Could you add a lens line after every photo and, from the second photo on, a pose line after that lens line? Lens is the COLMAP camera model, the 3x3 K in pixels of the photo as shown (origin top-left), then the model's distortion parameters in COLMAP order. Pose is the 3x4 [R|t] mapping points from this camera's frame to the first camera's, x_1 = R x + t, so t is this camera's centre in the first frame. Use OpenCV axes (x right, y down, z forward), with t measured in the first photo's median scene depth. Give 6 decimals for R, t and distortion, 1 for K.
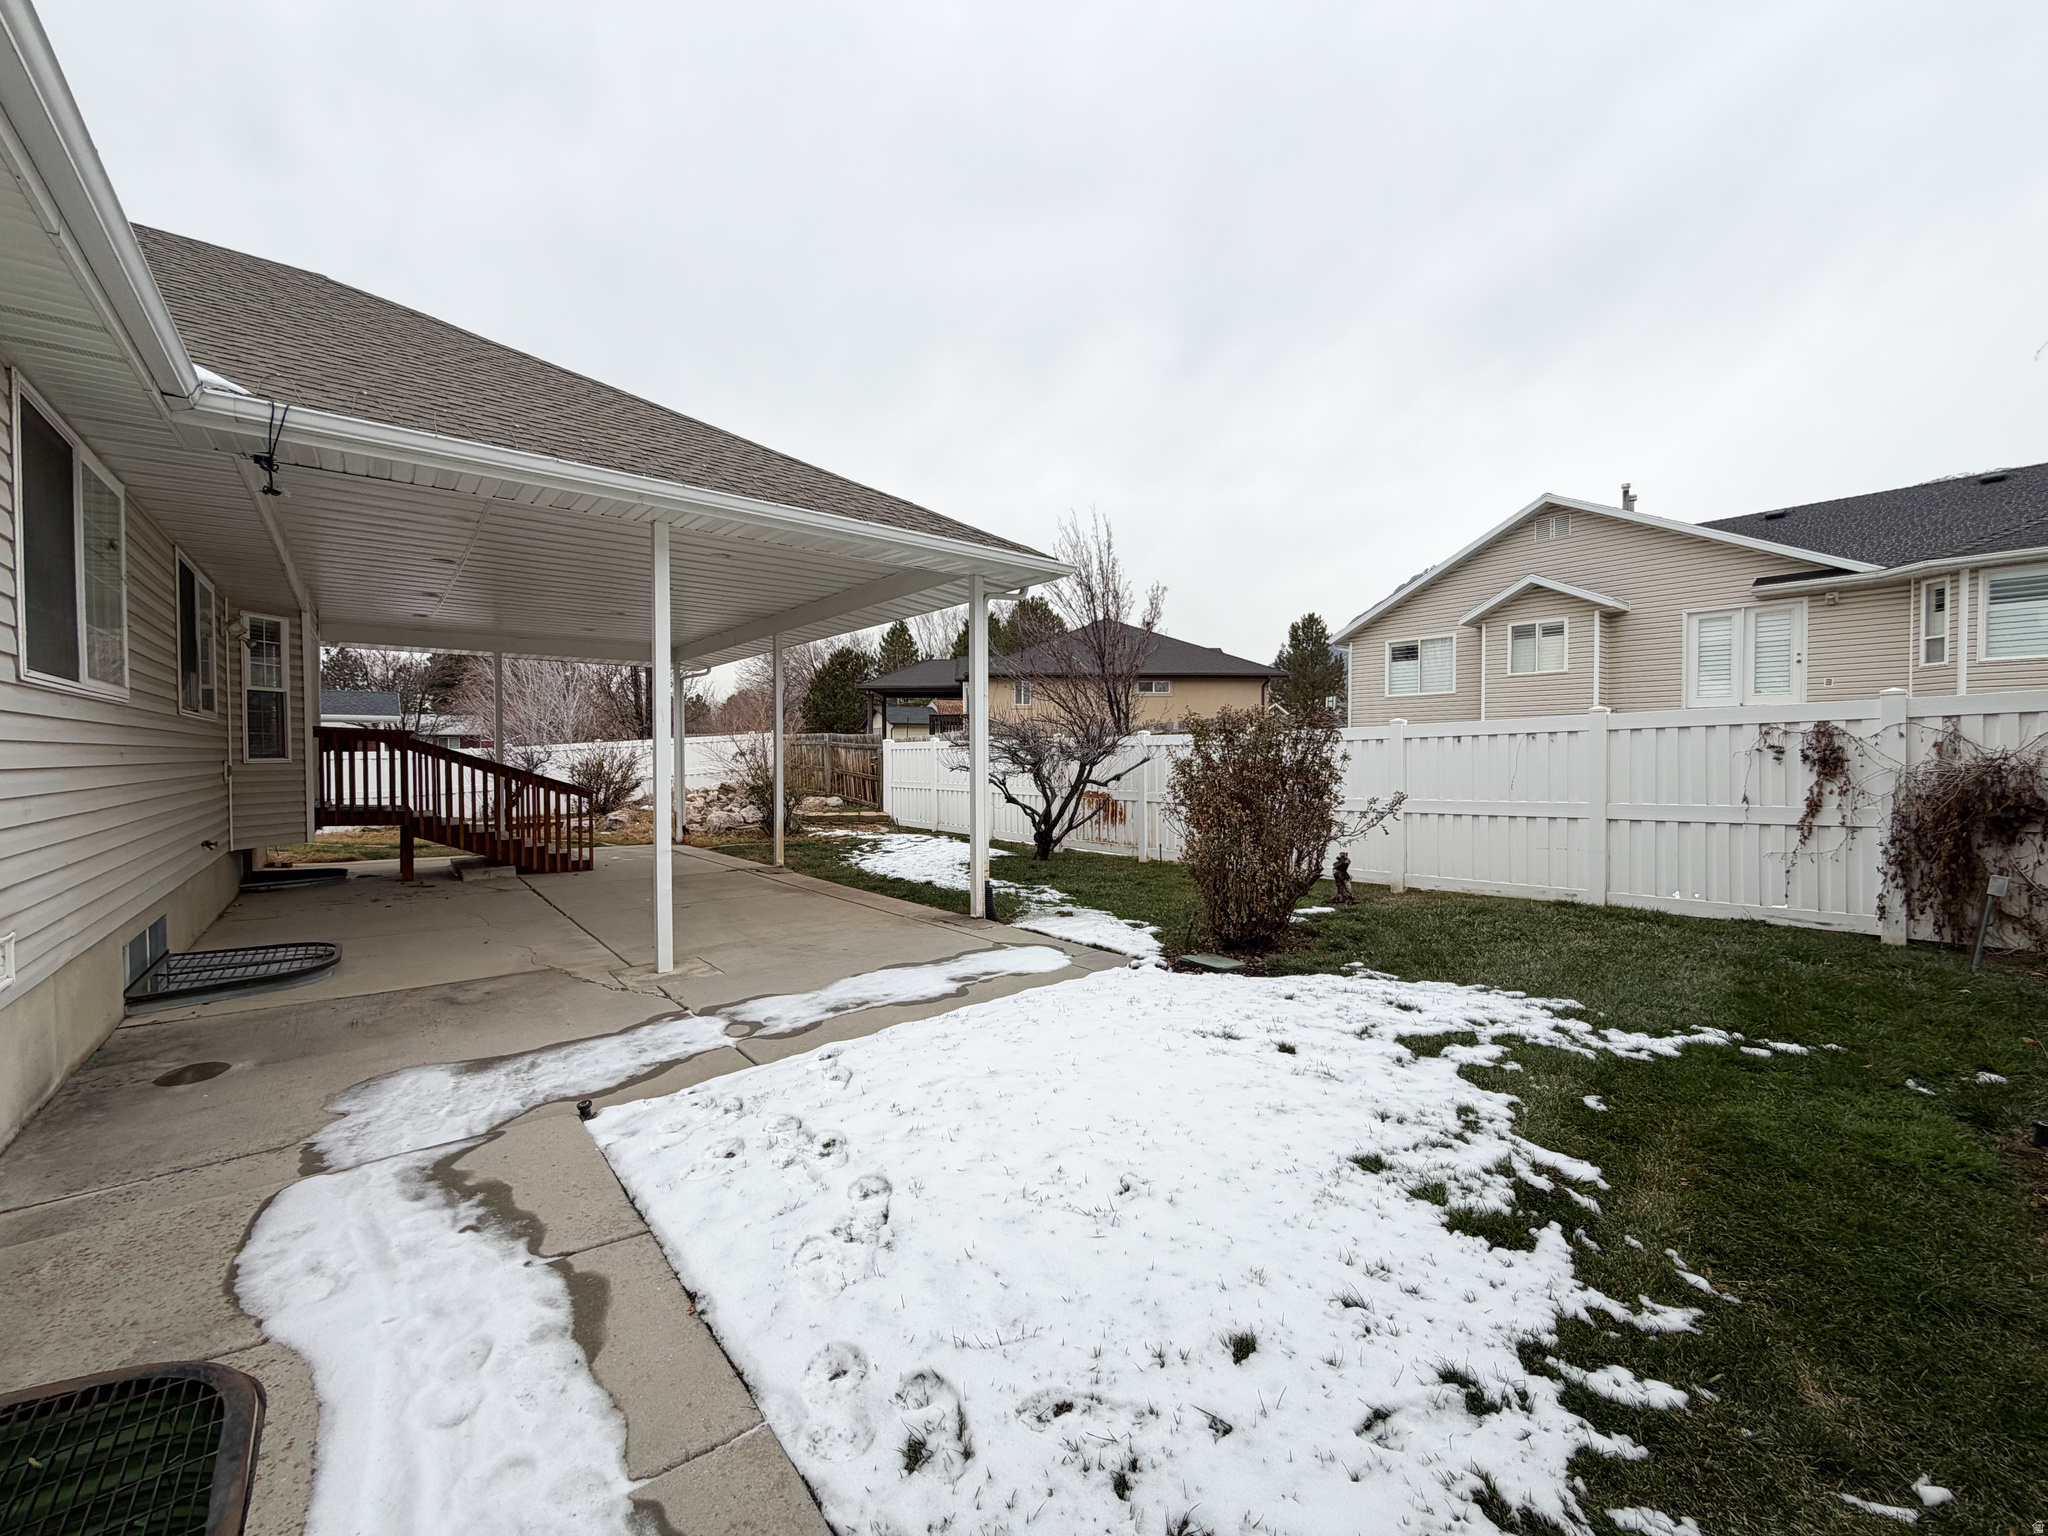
lens RADIAL K [[818.4, 0, 1018.9], [0, 818.4, 768.5], [0, 0, 1]] dist [-0.000195, 0.000284]
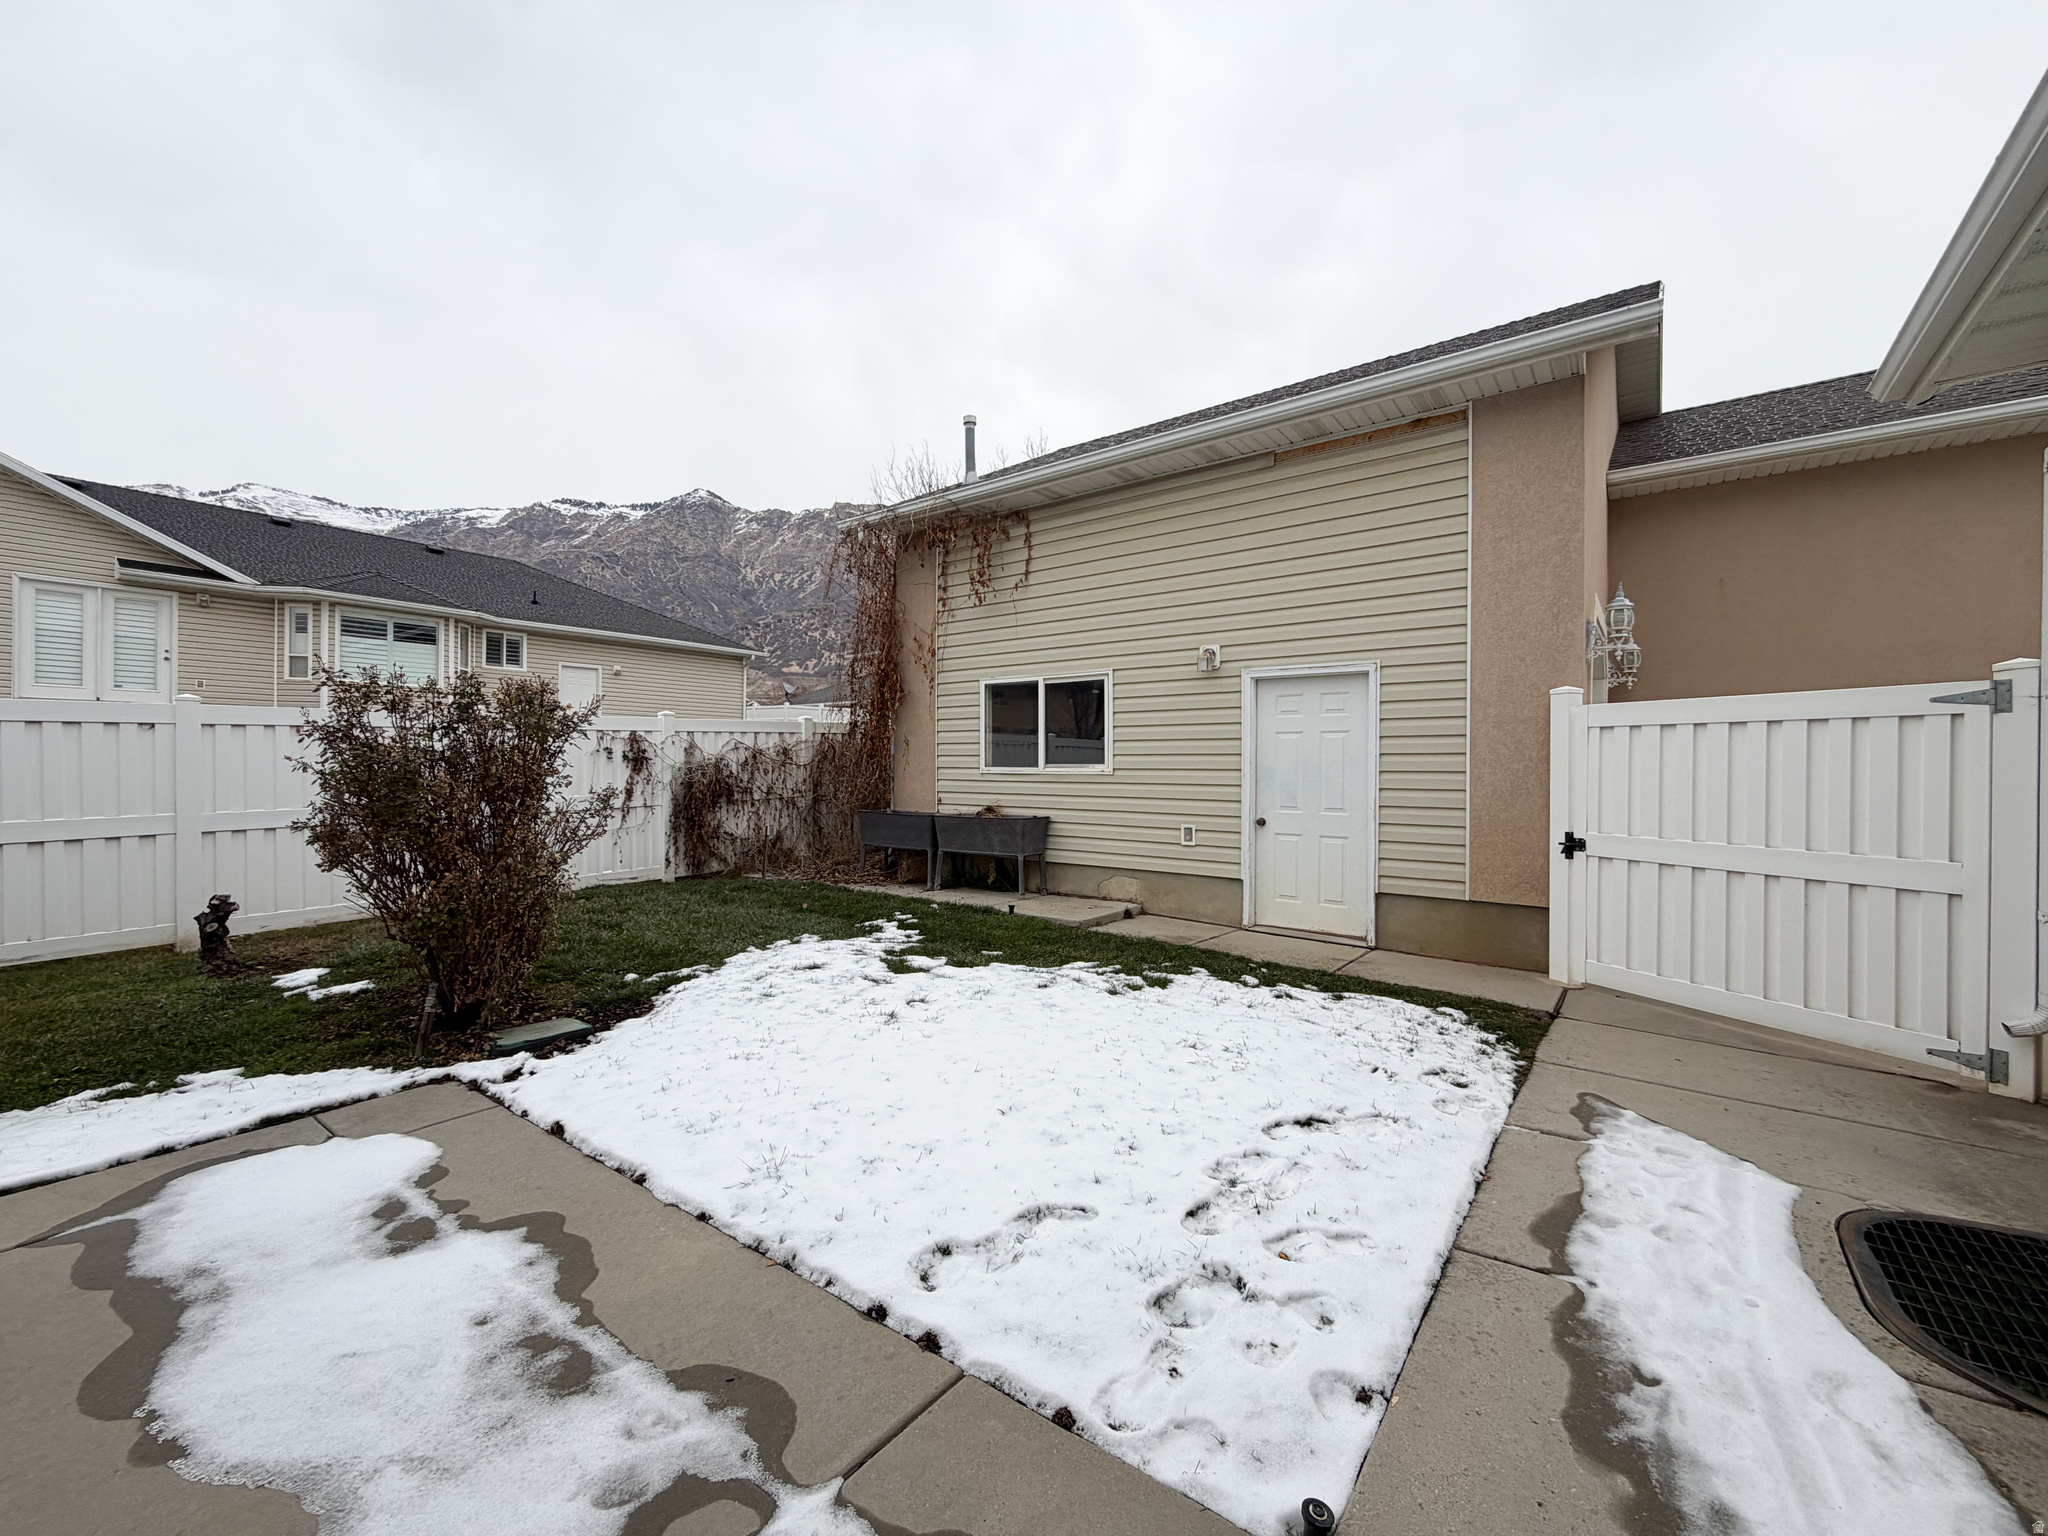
lens RADIAL K [[818.4, 0, 1022.6], [0, 818.4, 770.6], [0, 0, 1]] dist [-0.000195, 0.000284]
pose [[-0.237183, -0.003503, 0.971459, -0.611039], [0.011773, 0.999910, 0.006480, 0.009535], [-0.971394, 0.012974, -0.237120, 0.836866]]
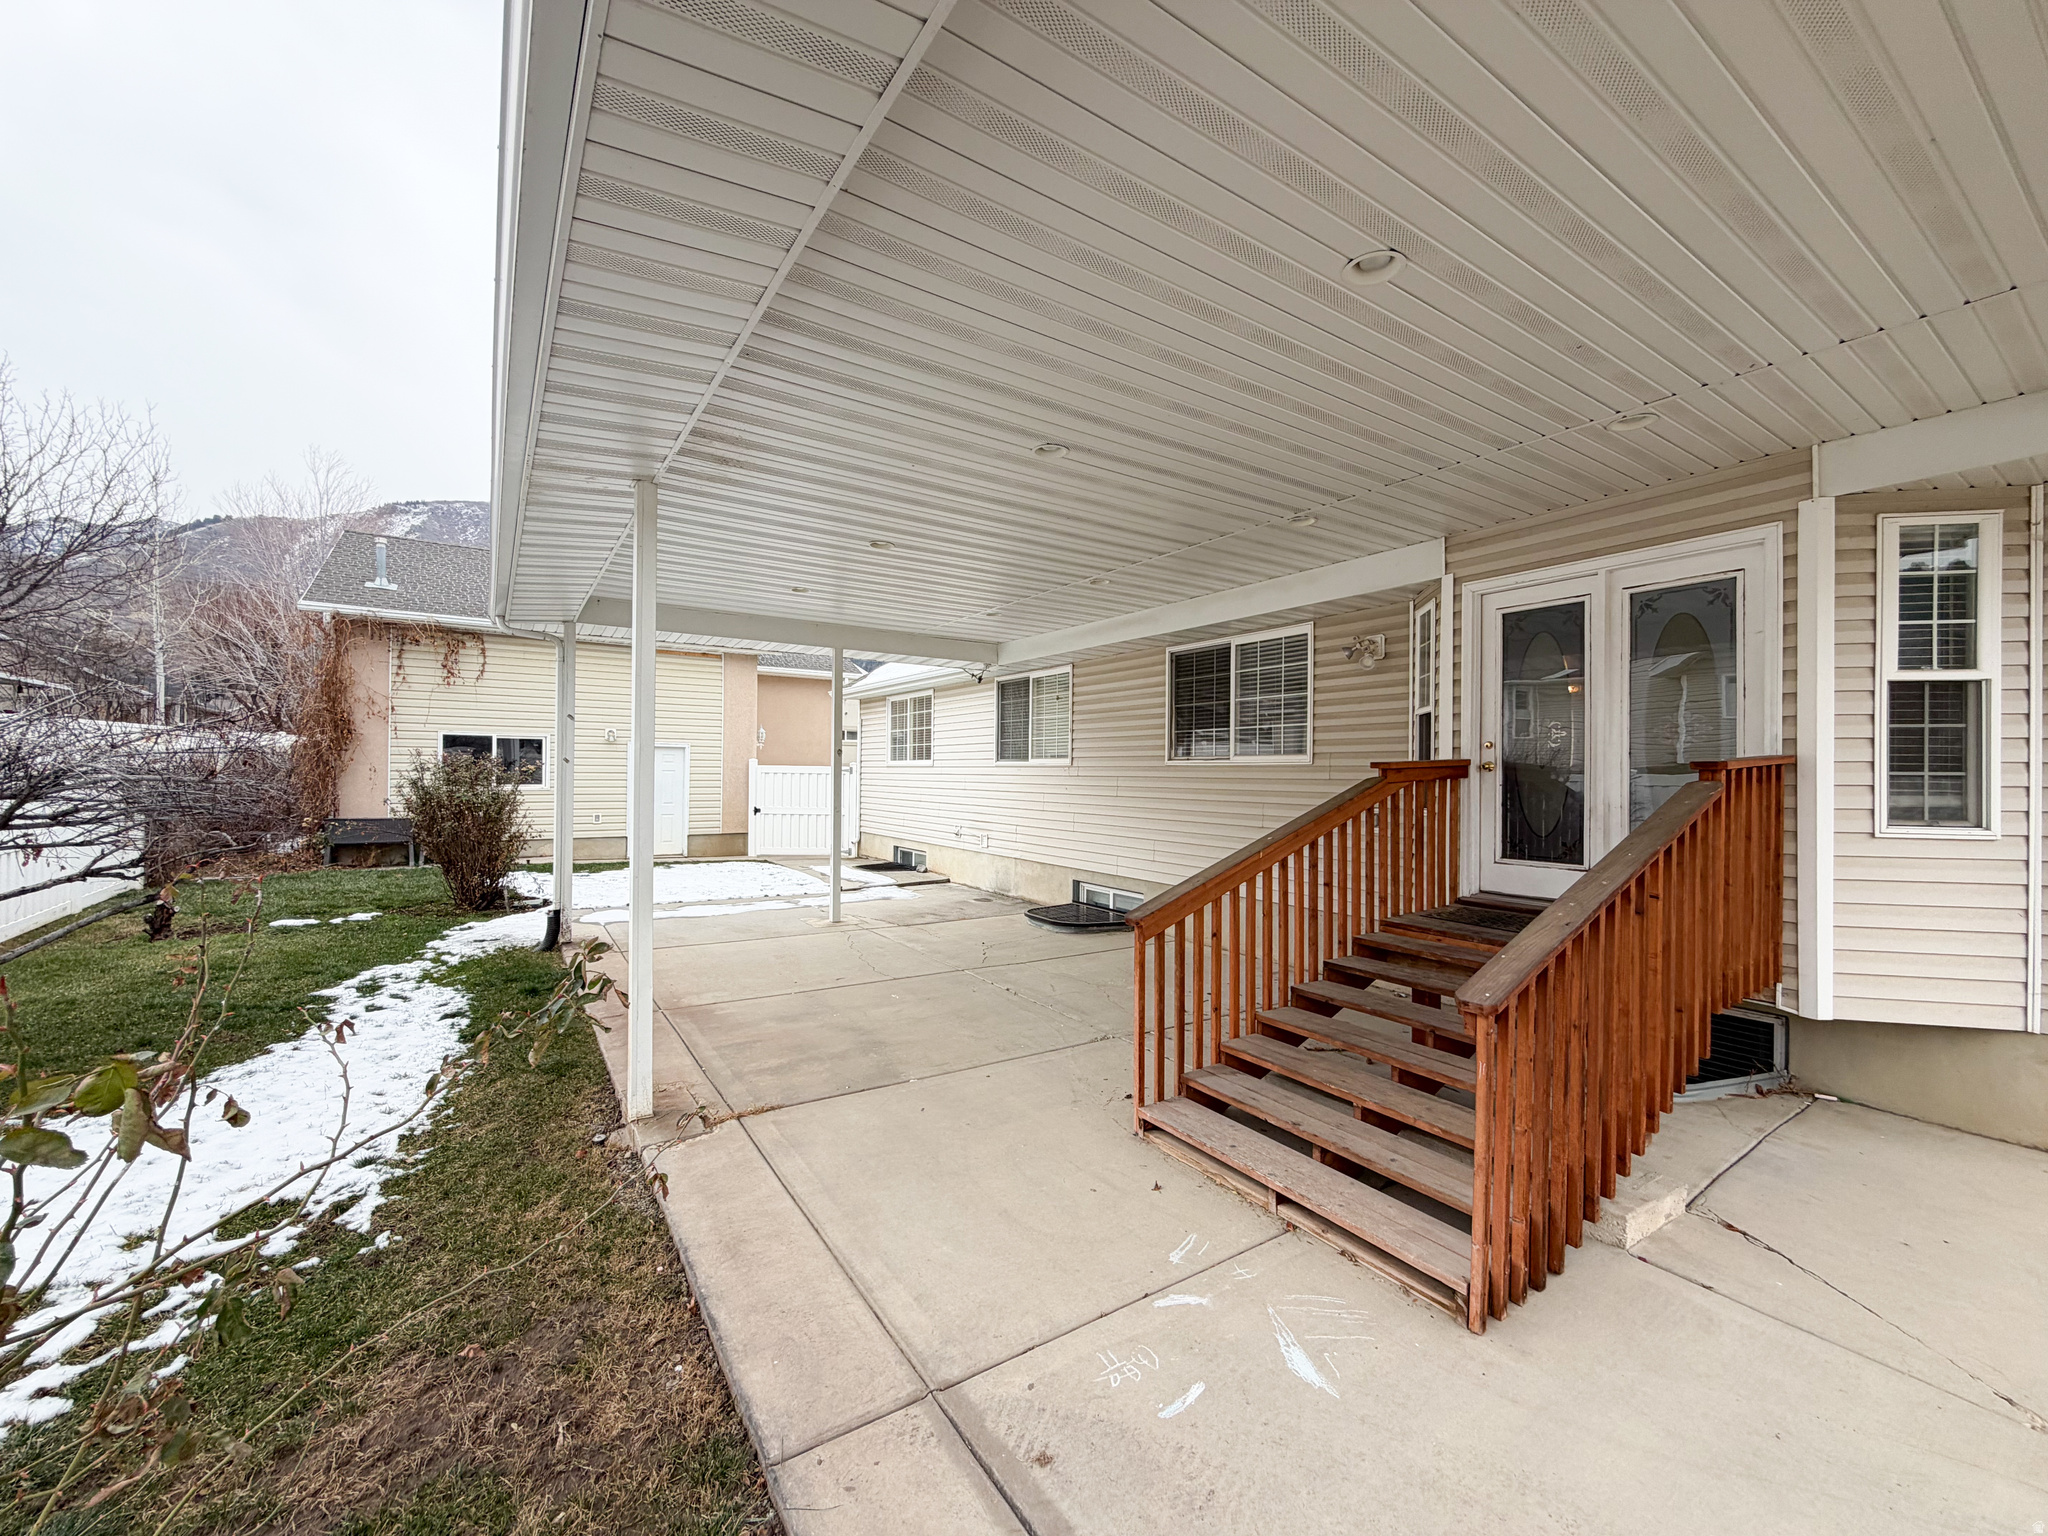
lens RADIAL K [[818.4, 0, 1019.7], [0, 818.4, 768.7], [0, 0, 1]] dist [-0.000195, 0.000284]
pose [[-0.995048, -0.008099, 0.099064, -1.085074], [-0.006862, 0.999894, 0.012822, -0.088452], [-0.099157, 0.012079, -0.994998, 2.913393]]
